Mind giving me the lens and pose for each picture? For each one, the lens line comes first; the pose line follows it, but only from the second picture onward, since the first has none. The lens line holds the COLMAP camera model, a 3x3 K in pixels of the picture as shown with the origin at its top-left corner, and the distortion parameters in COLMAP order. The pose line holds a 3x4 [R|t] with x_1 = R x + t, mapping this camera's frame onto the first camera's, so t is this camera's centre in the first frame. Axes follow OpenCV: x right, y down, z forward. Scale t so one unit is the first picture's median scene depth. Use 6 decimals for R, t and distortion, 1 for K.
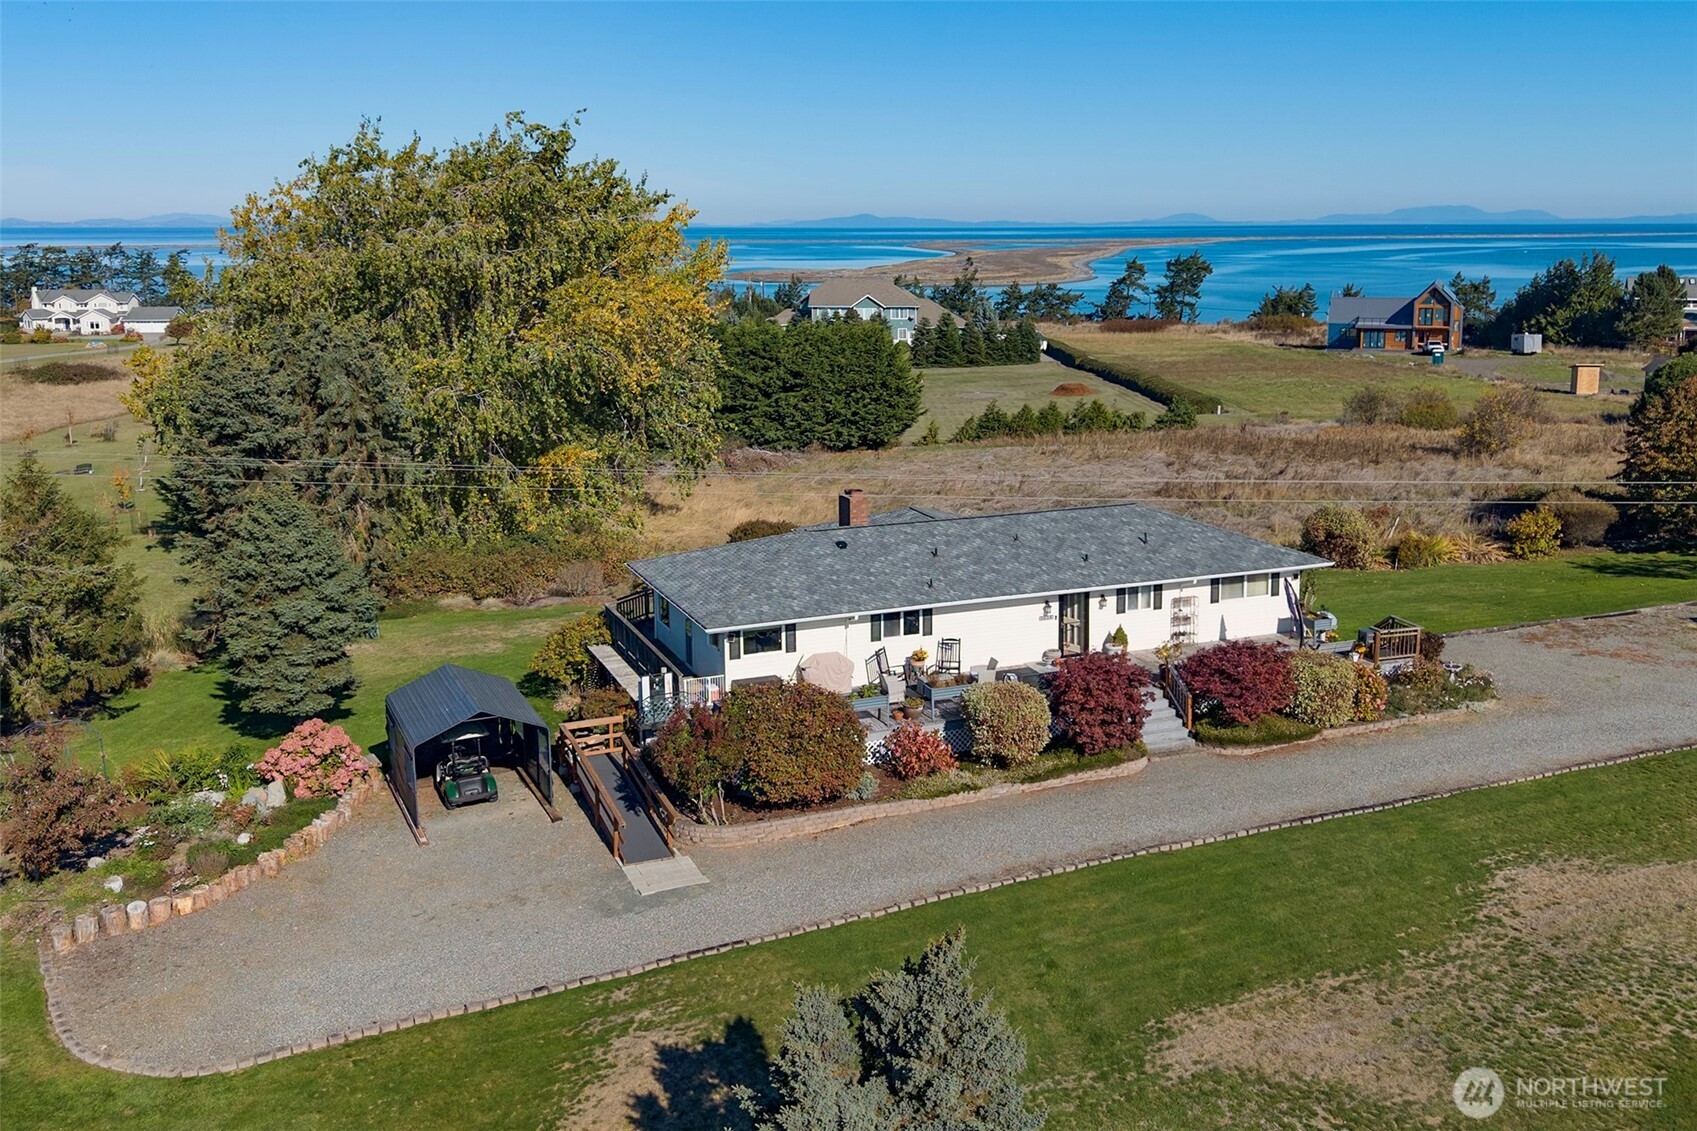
lens RADIAL K [[1442.4, 0, 849.4], [0, 1442.4, 563.7], [0, 0, 1]] dist [0.003201, -0.041572]
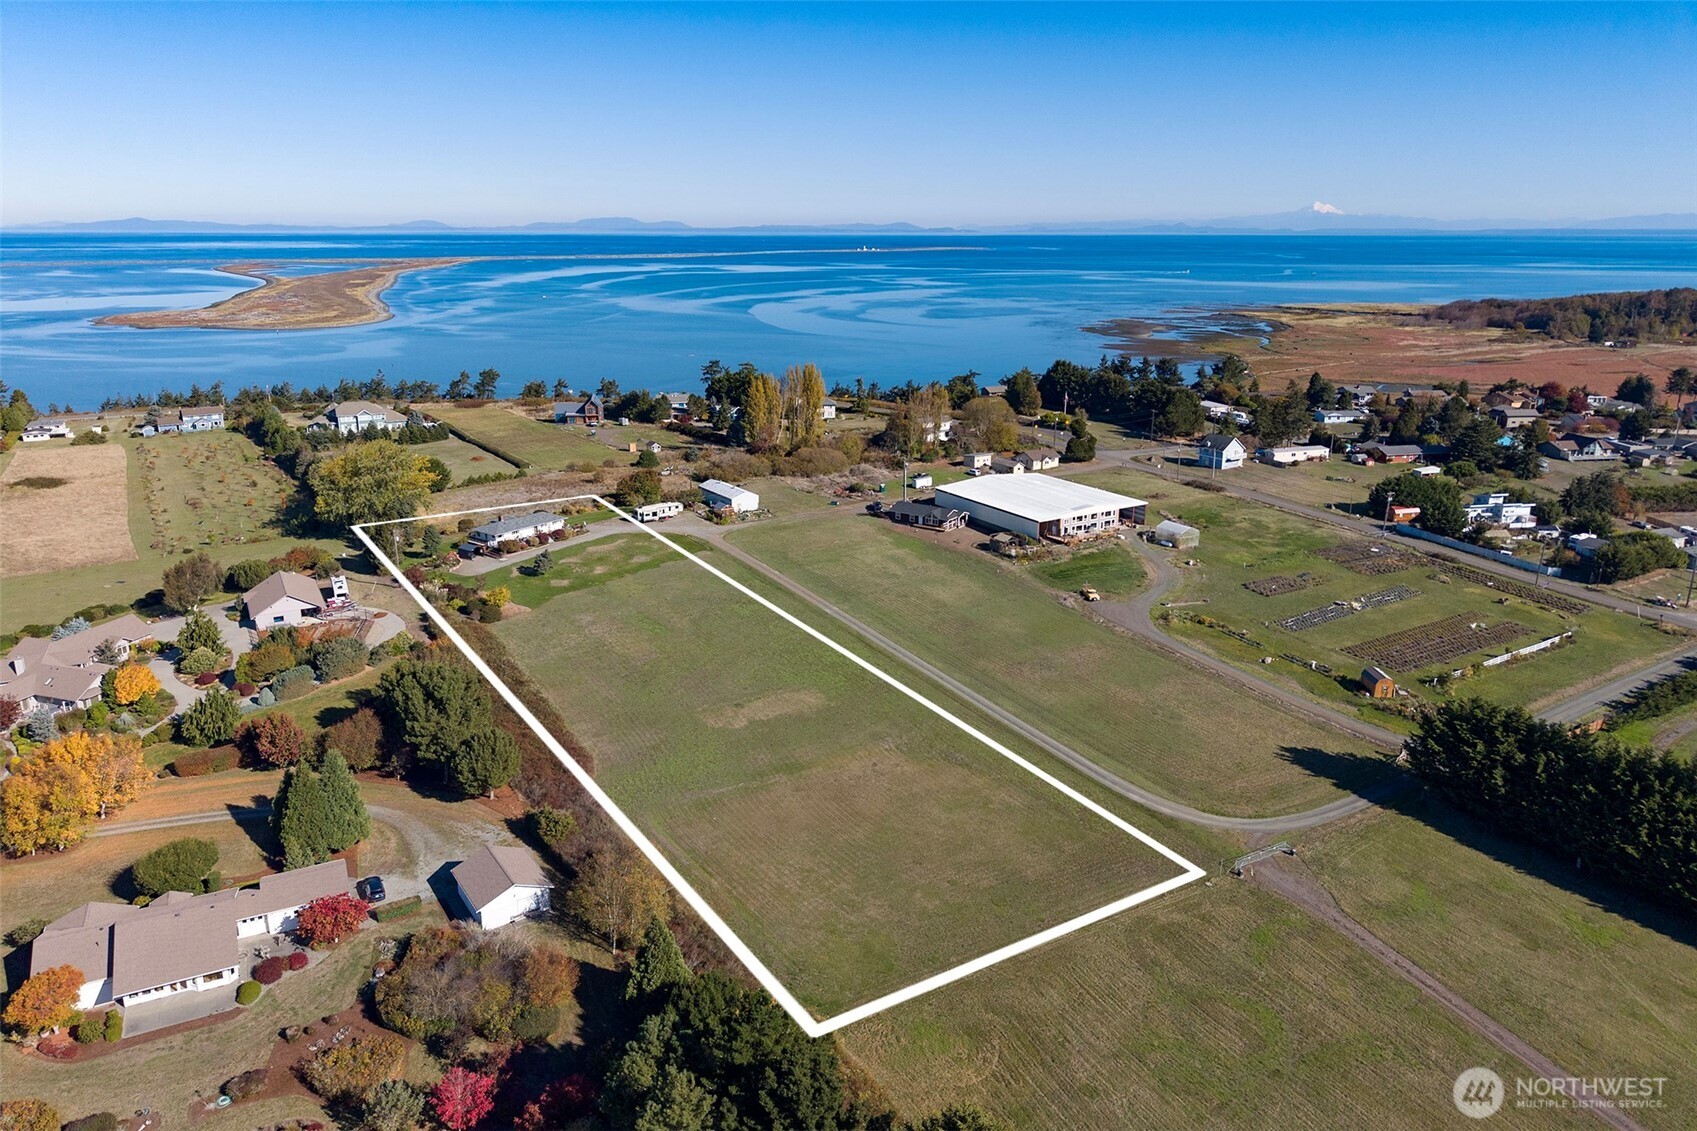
lens RADIAL K [[1442.4, 0, 849.0], [0, 1442.4, 564.3], [0, 0, 1]] dist [0.003201, -0.041572]
pose [[0.864741, -0.130090, 0.485078, -0.566502], [0.102139, 0.991238, 0.083751, -0.064819], [-0.491723, -0.022877, 0.870451, -1.711834]]
